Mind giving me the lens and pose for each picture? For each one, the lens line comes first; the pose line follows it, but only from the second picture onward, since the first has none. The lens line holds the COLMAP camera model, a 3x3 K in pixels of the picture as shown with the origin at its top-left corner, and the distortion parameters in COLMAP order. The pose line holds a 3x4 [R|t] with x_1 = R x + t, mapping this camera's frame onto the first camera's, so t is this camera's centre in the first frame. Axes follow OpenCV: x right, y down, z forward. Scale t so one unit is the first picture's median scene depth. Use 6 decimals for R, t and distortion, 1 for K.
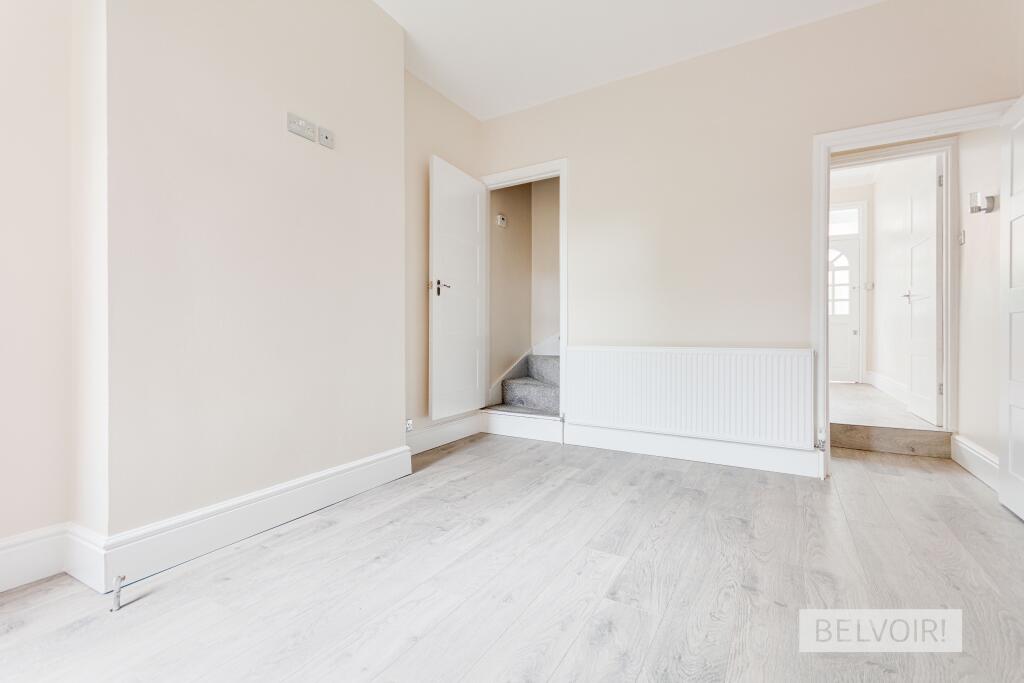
lens RADIAL K [[451.1, 0, 515.5], [0, 451.1, 338.6], [0, 0, 1]] dist [-0.001281, -0.000907]
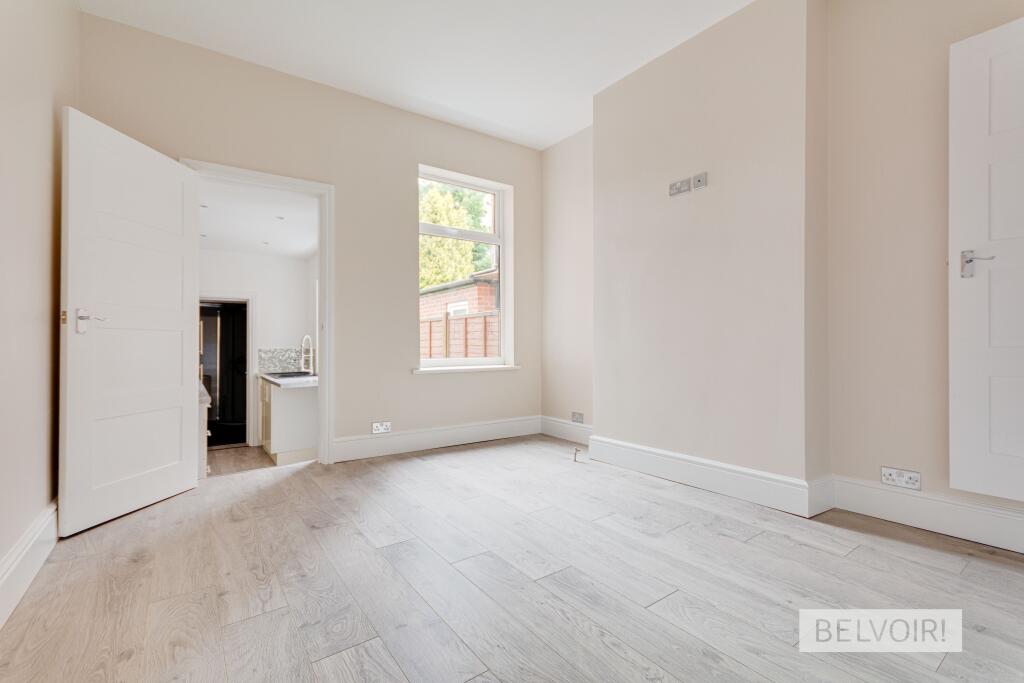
lens RADIAL K [[451.1, 0, 505.9], [0, 451.1, 341.5], [0, 0, 1]] dist [-0.001281, -0.000907]
pose [[-0.416796, -0.004012, -0.908991, 0.764913], [-0.005585, 0.999983, -0.001853, -0.011328], [0.908983, 0.004304, -0.416811, 0.892710]]
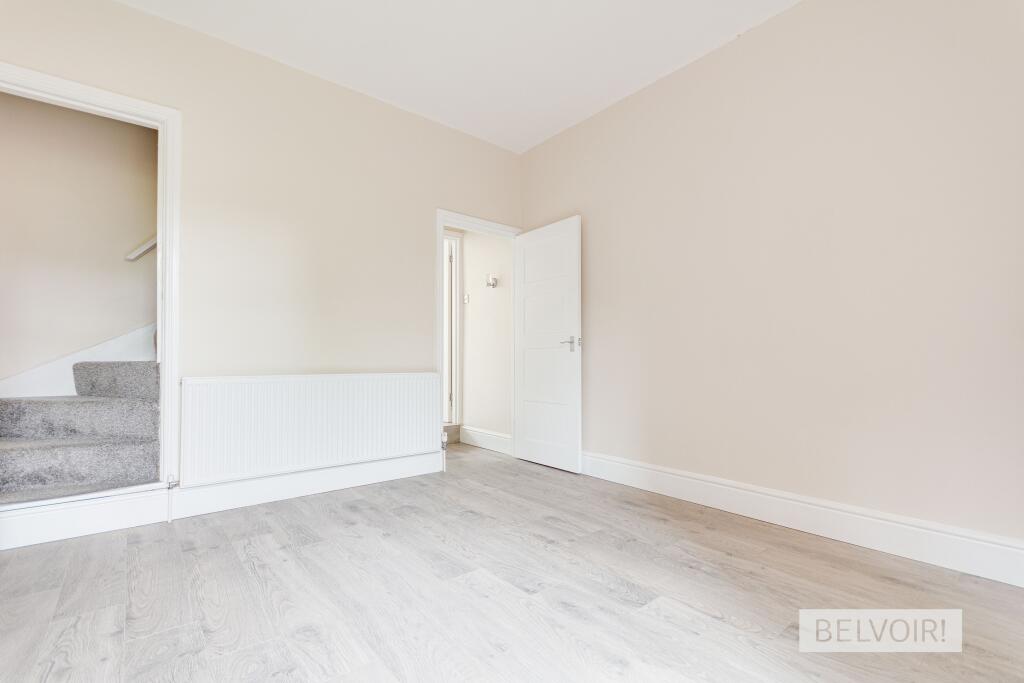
lens RADIAL K [[451.1, 0, 517.2], [0, 451.1, 352.6], [0, 0, 1]] dist [-0.001281, -0.000907]
pose [[0.334319, 0.015716, 0.942329, -0.498936], [0.010847, 0.999731, -0.020522, -0.003708], [-0.942397, 0.017082, 0.334059, 0.366310]]
